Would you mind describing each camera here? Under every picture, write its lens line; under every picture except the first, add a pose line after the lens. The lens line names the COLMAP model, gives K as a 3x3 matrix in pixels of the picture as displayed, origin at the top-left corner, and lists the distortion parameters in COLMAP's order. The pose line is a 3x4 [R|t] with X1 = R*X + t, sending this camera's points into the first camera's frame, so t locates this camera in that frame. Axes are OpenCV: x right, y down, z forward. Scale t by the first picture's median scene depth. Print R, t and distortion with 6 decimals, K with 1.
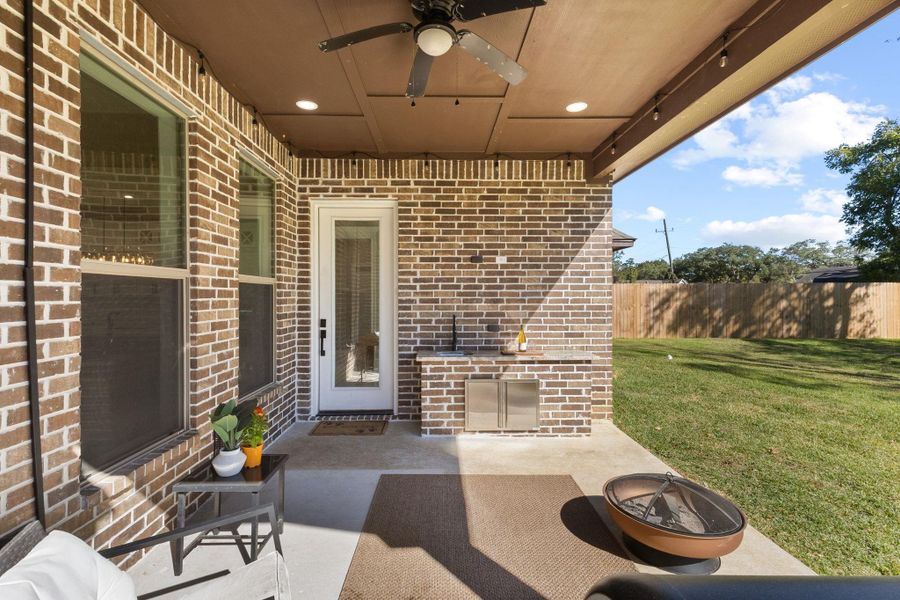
lens RADIAL K [[416.4, 0, 447.5], [0, 416.4, 298.6], [0, 0, 1]] dist [0.022539, -0.004211]
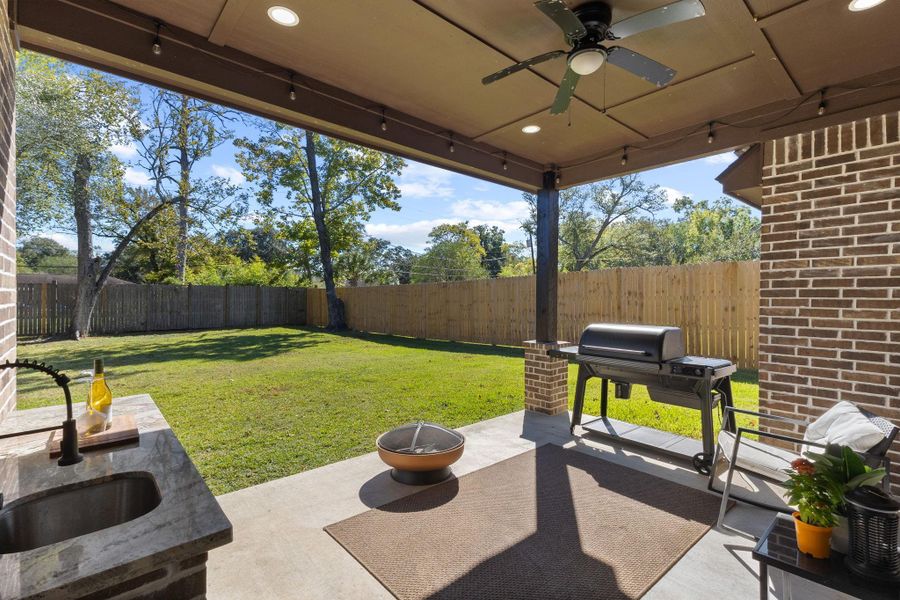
lens RADIAL K [[416.4, 0, 446.1], [0, 416.4, 295.7], [0, 0, 1]] dist [0.022539, -0.004211]
pose [[-0.642081, 0.000008, 0.766637, -0.336834], [-0.001131, 0.999999, -0.000957, 0.004334], [-0.766636, -0.001482, -0.642080, 1.040545]]
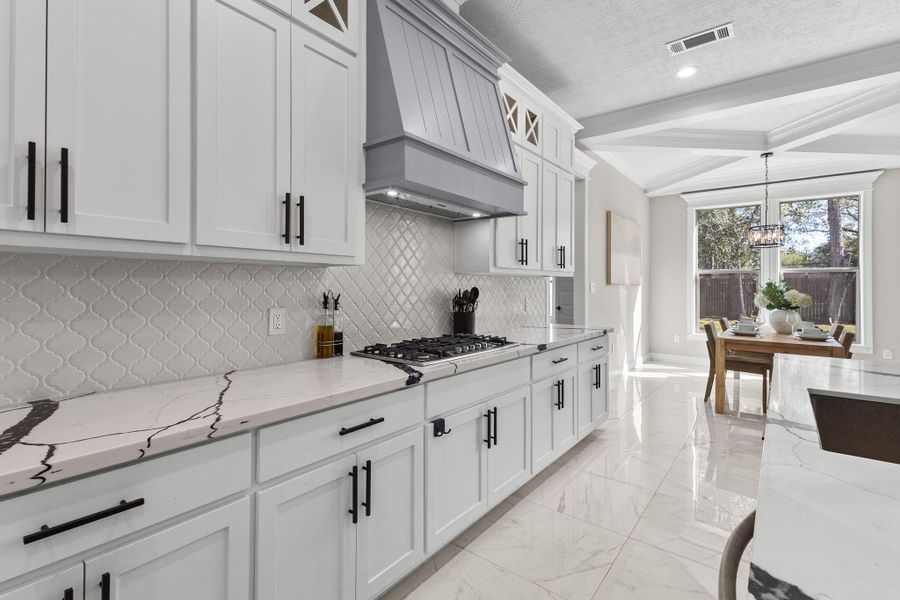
lens RADIAL K [[416.4, 0, 449.8], [0, 416.4, 286.5], [0, 0, 1]] dist [0.022539, -0.004211]
pose [[0.629926, 0.004316, 0.776643, -1.391994], [0.003489, 0.999959, -0.008388, 0.014774], [-0.776647, 0.007994, 0.629885, 1.466109]]
